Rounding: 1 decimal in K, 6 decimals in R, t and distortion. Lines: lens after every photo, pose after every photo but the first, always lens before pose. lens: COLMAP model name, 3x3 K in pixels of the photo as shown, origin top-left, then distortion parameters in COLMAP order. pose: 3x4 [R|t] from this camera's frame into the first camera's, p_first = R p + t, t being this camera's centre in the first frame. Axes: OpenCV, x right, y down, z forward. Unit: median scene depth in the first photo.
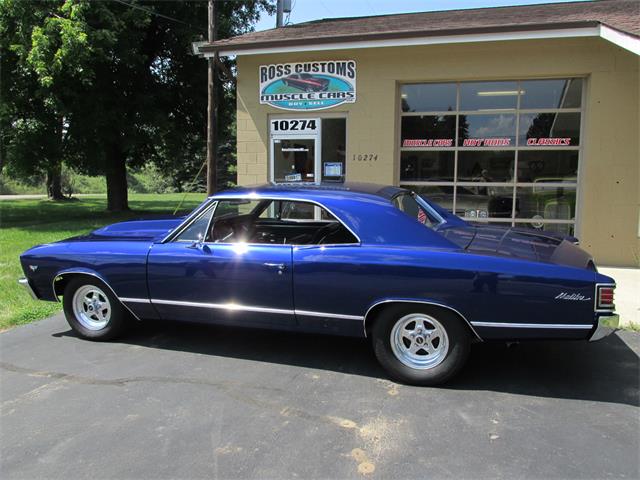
lens RADIAL K [[533.8, 0, 321.5], [0, 533.8, 237.9], [0, 0, 1]] dist [-0.029316, 0.006643]
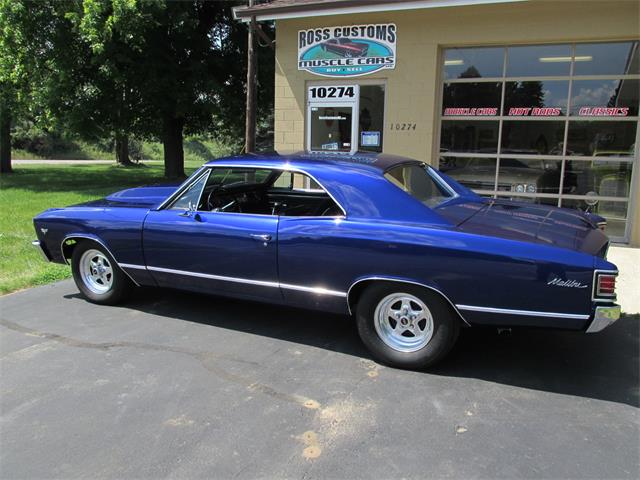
lens RADIAL K [[533.8, 0, 323.8], [0, 533.8, 238.6], [0, 0, 1]] dist [-0.029316, 0.006643]
pose [[0.992192, 0.034871, -0.119743, 0.060805], [-0.028004, 0.997891, 0.058557, -0.001999], [0.121533, -0.054747, 0.991076, 0.022579]]
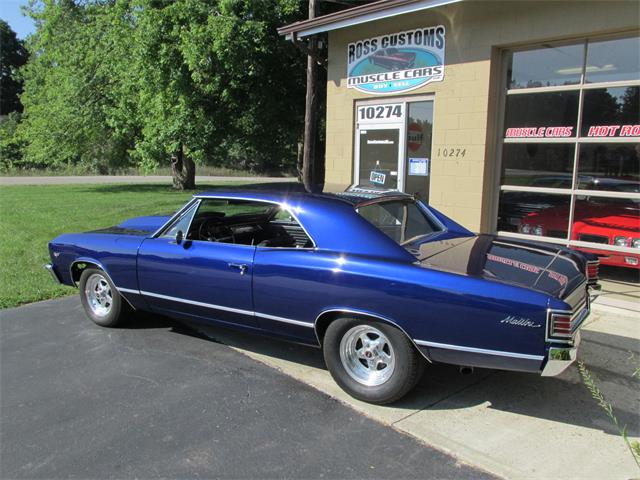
lens RADIAL K [[533.8, 0, 322.5], [0, 533.8, 237.7], [0, 0, 1]] dist [-0.029316, 0.006643]
pose [[0.860306, 0.085377, -0.502578, 0.311923], [-0.072562, 0.996346, 0.045047, -0.049013], [0.504587, -0.002286, 0.863358, 0.244473]]
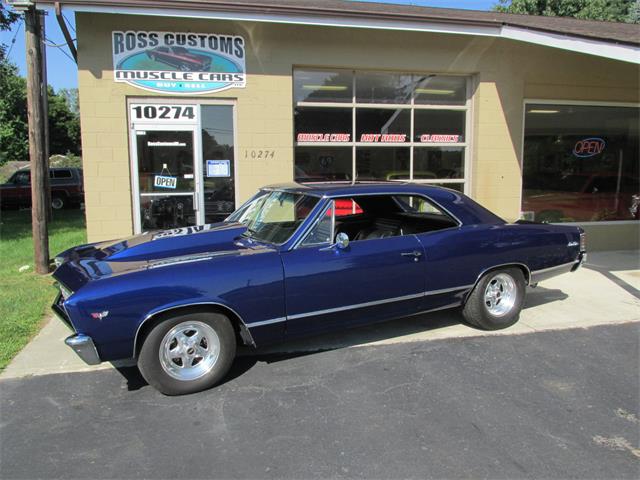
lens RADIAL K [[533.8, 0, 322.5], [0, 533.8, 238.9], [0, 0, 1]] dist [-0.029316, 0.006643]
pose [[0.867239, -0.077258, 0.491861, -0.253290], [0.071051, 0.996981, 0.031324, -0.035482], [-0.492796, 0.007782, 0.870110, 0.215096]]
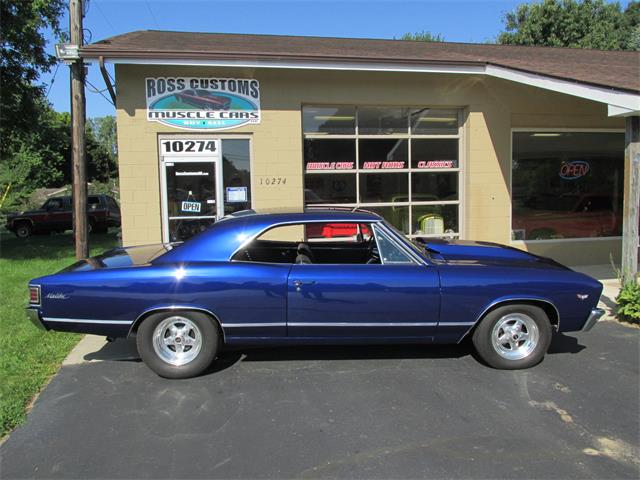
lens RADIAL K [[533.8, 0, 321.6], [0, 533.8, 239.0], [0, 0, 1]] dist [-0.029316, 0.006643]
pose [[0.884162, -0.065401, 0.462580, -0.286194], [0.081270, 0.996588, -0.014436, -0.025779], [-0.460057, 0.050358, 0.886460, 0.115320]]
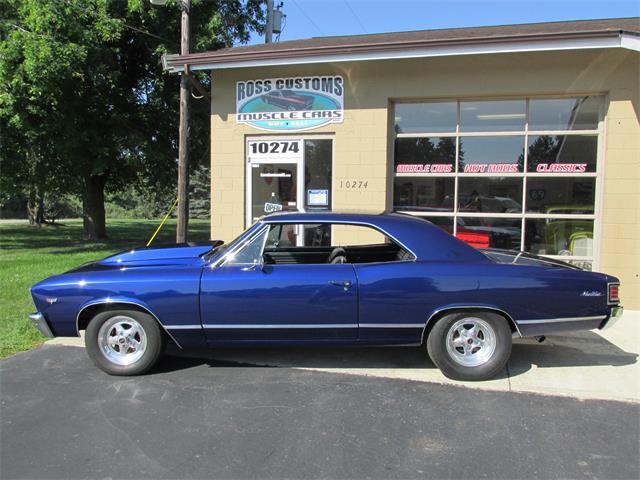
lens RADIAL K [[533.8, 0, 322.0], [0, 533.8, 238.4], [0, 0, 1]] dist [-0.029316, 0.006643]
pose [[0.999937, 0.004980, 0.010051, 0.020293], [-0.004508, 0.998909, -0.046479, -0.019226], [-0.010271, 0.046430, 0.998869, 0.118604]]
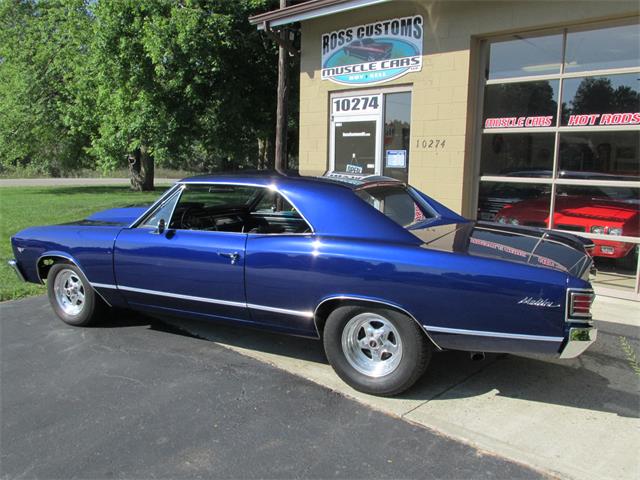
lens RADIAL K [[533.8, 0, 322.7], [0, 533.8, 237.3], [0, 0, 1]] dist [-0.029316, 0.006643]
pose [[0.898227, 0.070345, -0.433866, 0.276952], [-0.062161, 0.997519, 0.033044, -0.032844], [0.435114, -0.002712, 0.900371, 0.250098]]
